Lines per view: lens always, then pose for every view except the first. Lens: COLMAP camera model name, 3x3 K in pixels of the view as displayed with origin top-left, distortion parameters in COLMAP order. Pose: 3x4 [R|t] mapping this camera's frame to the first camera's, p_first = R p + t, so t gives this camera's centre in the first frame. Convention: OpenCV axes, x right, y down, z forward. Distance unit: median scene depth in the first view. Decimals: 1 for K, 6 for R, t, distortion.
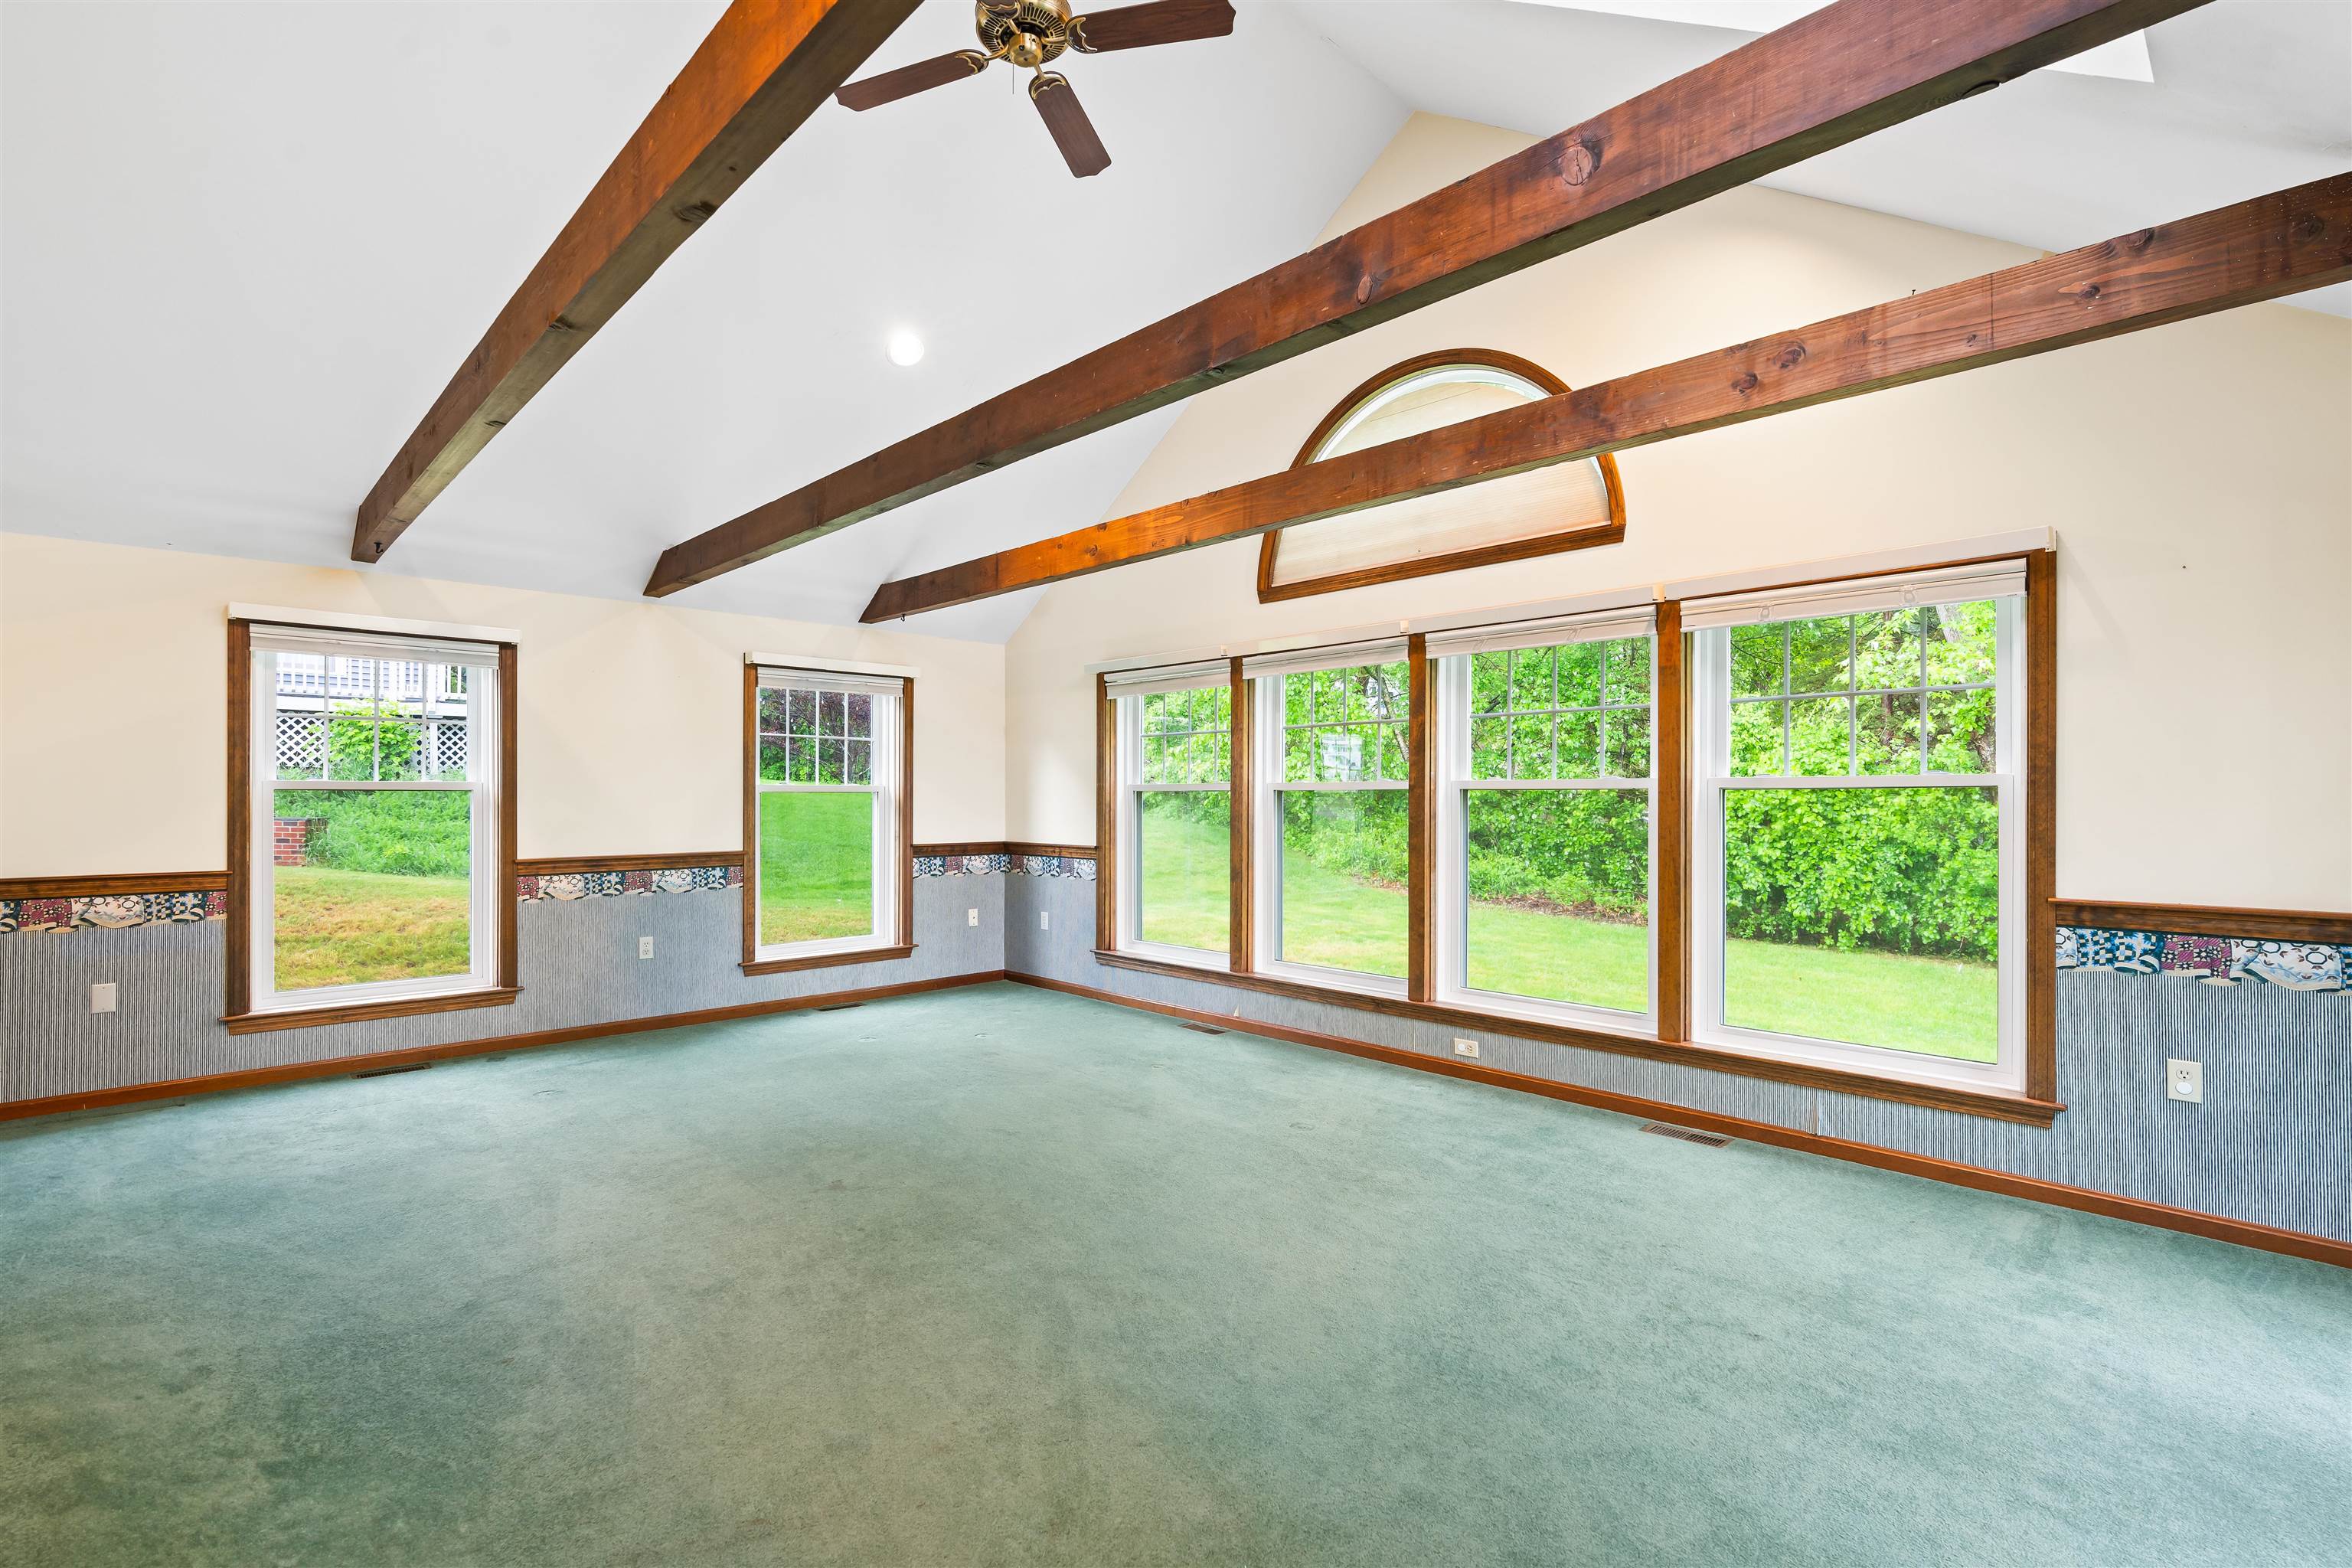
lens RADIAL K [[1070.6, 0, 1175.4], [0, 1070.6, 800.6], [0, 0, 1]] dist [-0.005739, 0.003527]
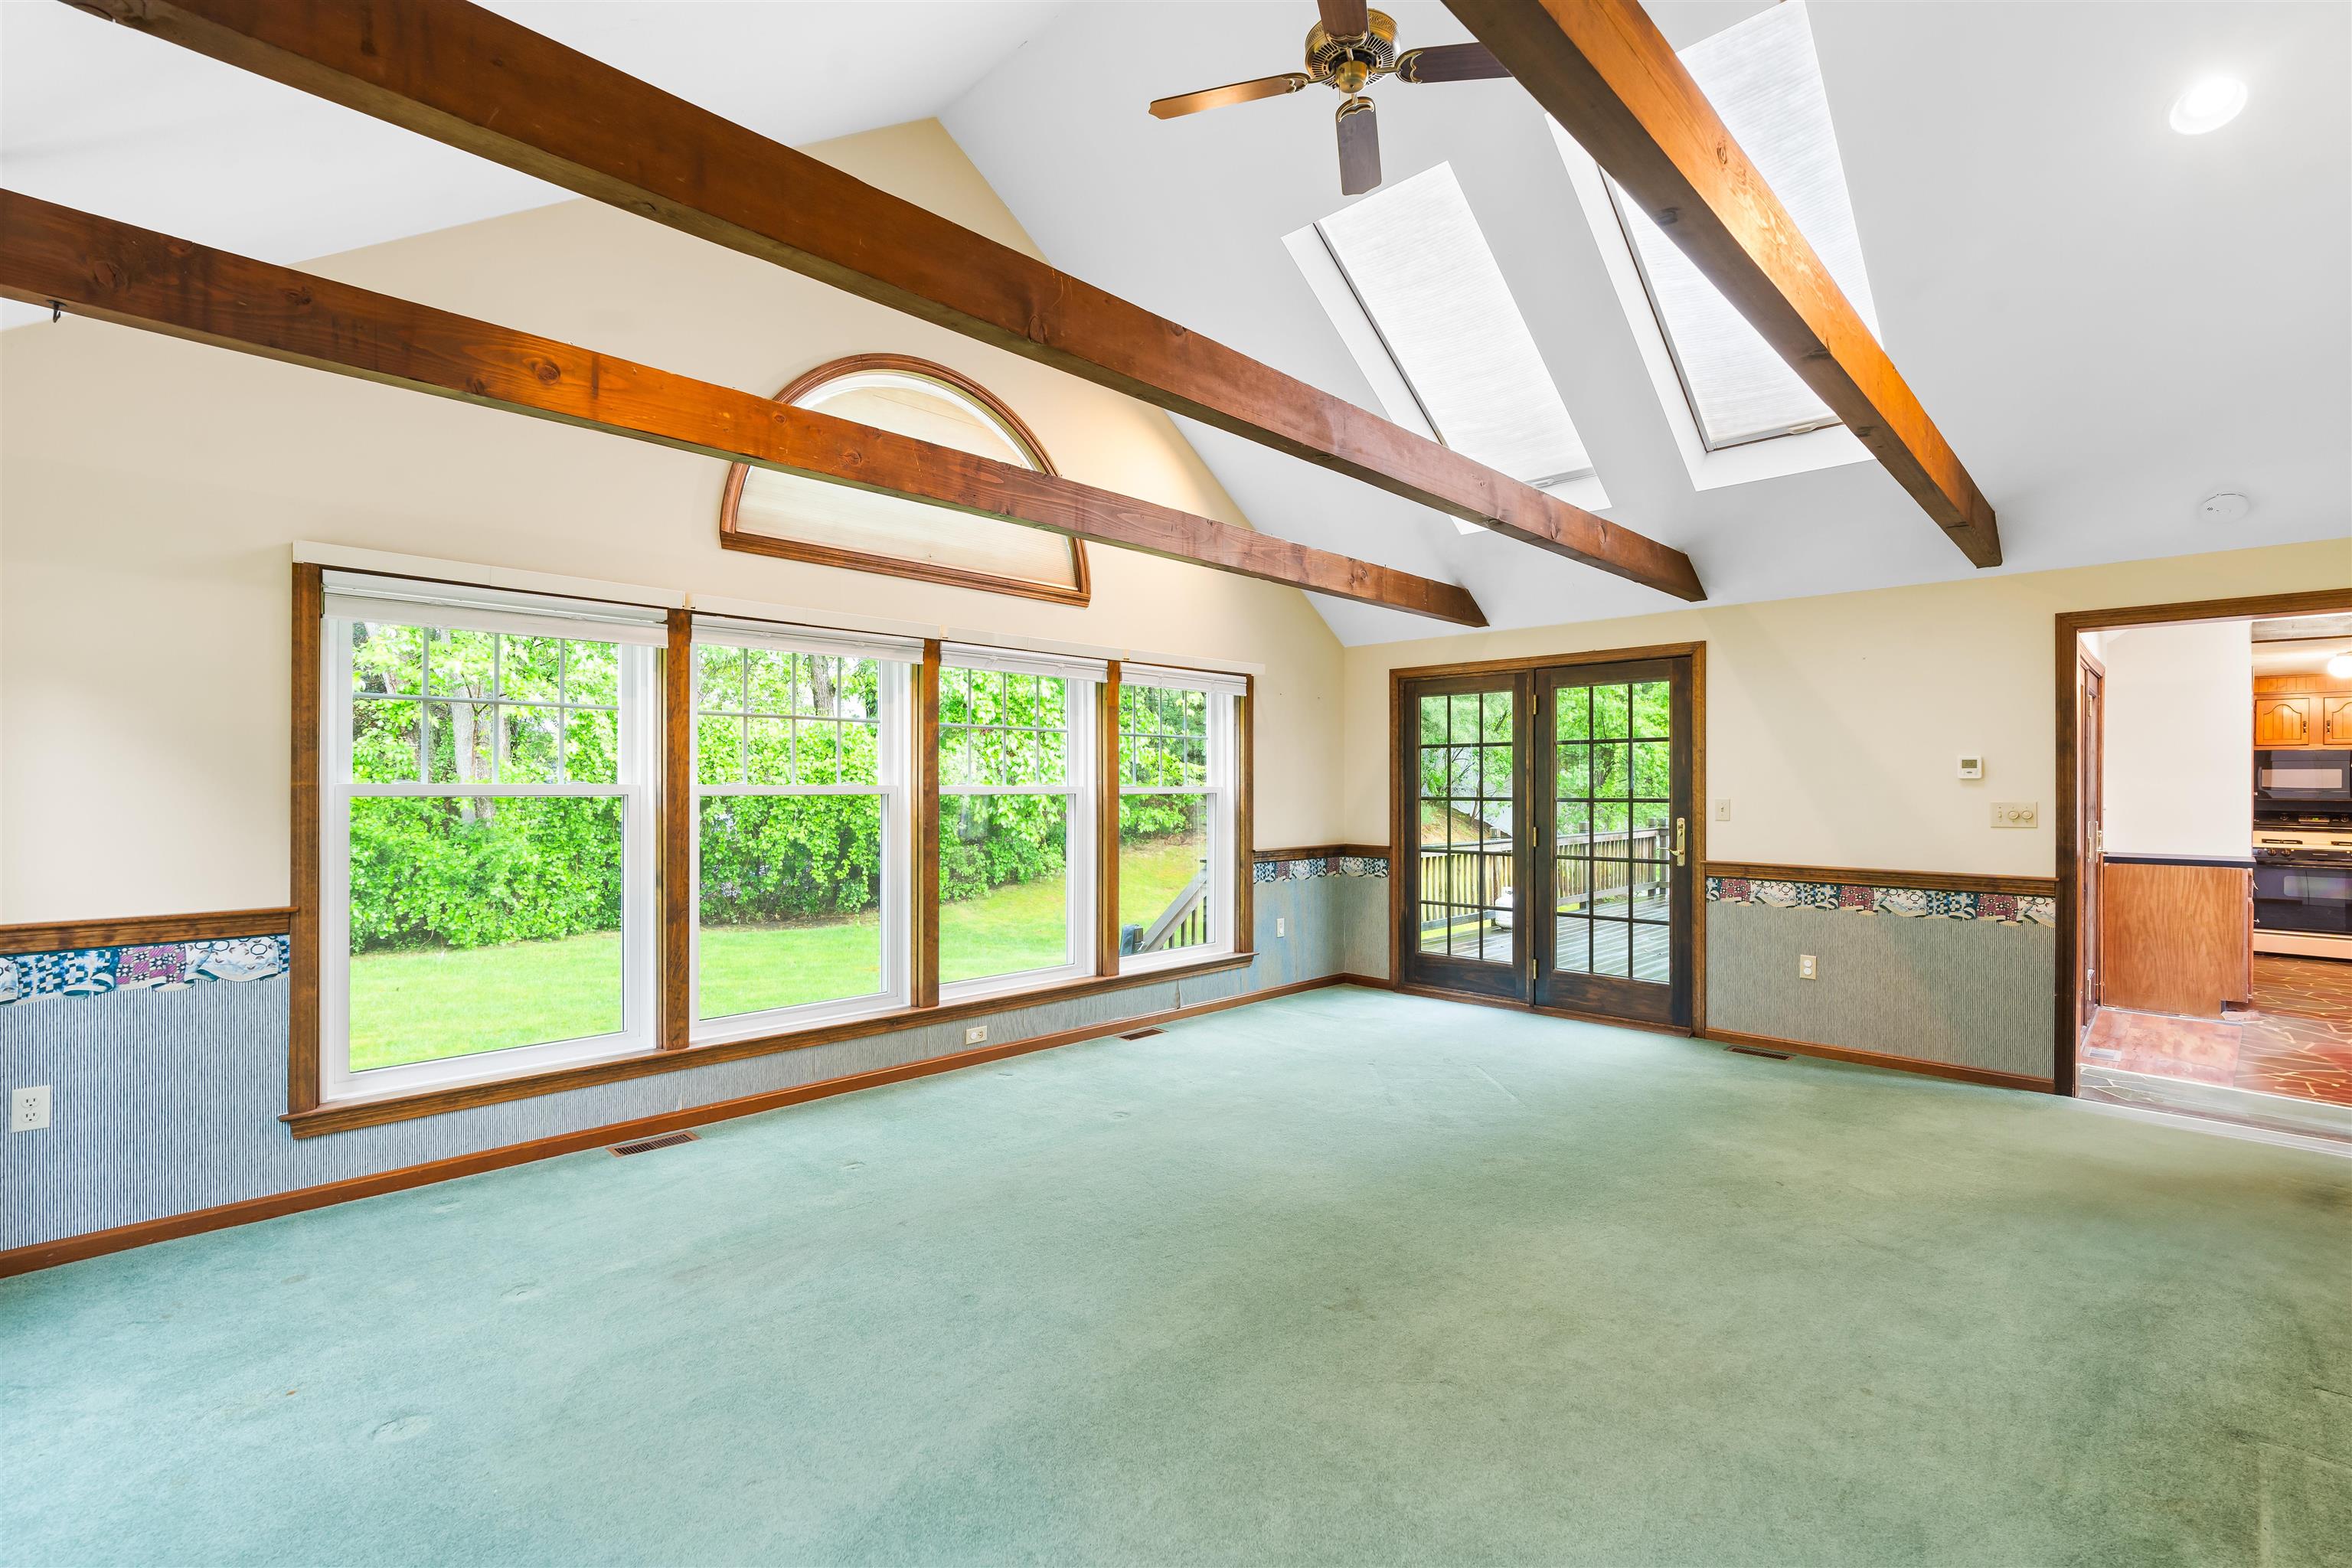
lens RADIAL K [[1070.6, 0, 1178.5], [0, 1070.6, 791.8], [0, 0, 1]] dist [-0.005739, 0.003527]
pose [[-0.019728, 0.001925, 0.999804, -0.554715], [0.014695, 0.999891, -0.001635, -0.005774], [-0.999697, 0.014660, -0.019755, 0.559781]]
